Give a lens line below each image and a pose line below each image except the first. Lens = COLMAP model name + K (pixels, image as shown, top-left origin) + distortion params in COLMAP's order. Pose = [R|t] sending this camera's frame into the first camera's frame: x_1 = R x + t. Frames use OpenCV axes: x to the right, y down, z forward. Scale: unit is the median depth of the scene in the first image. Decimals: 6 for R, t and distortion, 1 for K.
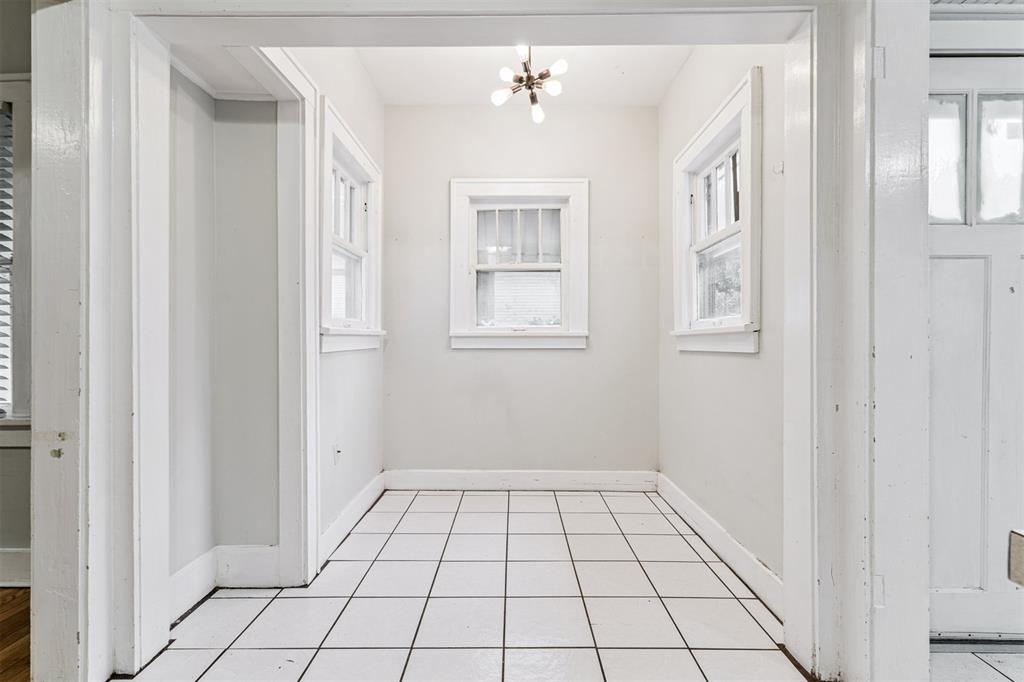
lens RADIAL K [[455.5, 0, 513.9], [0, 455.5, 346.5], [0, 0, 1]] dist [-0.001180, 0.000537]
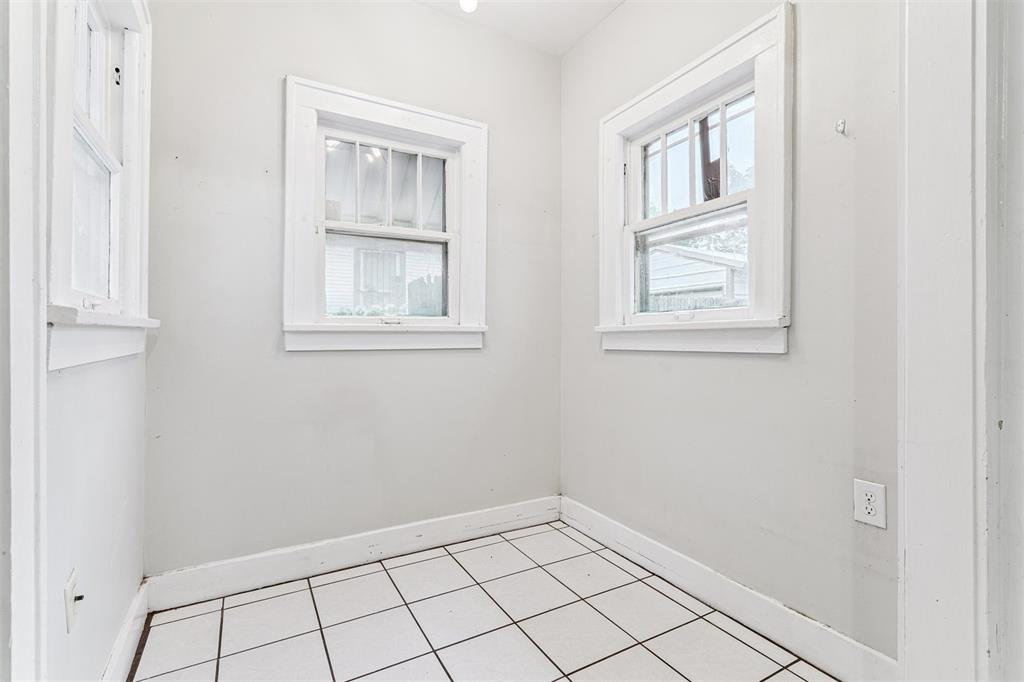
lens RADIAL K [[462.1, 0, 508.9], [0, 462.1, 336.4], [0, 0, 1]] dist [-0.001515, 0.000431]
pose [[0.871057, -0.000154, 0.491182, -0.191186], [0.006747, 0.999909, -0.011652, -0.006162], [-0.491136, 0.013463, 0.870979, 0.326289]]
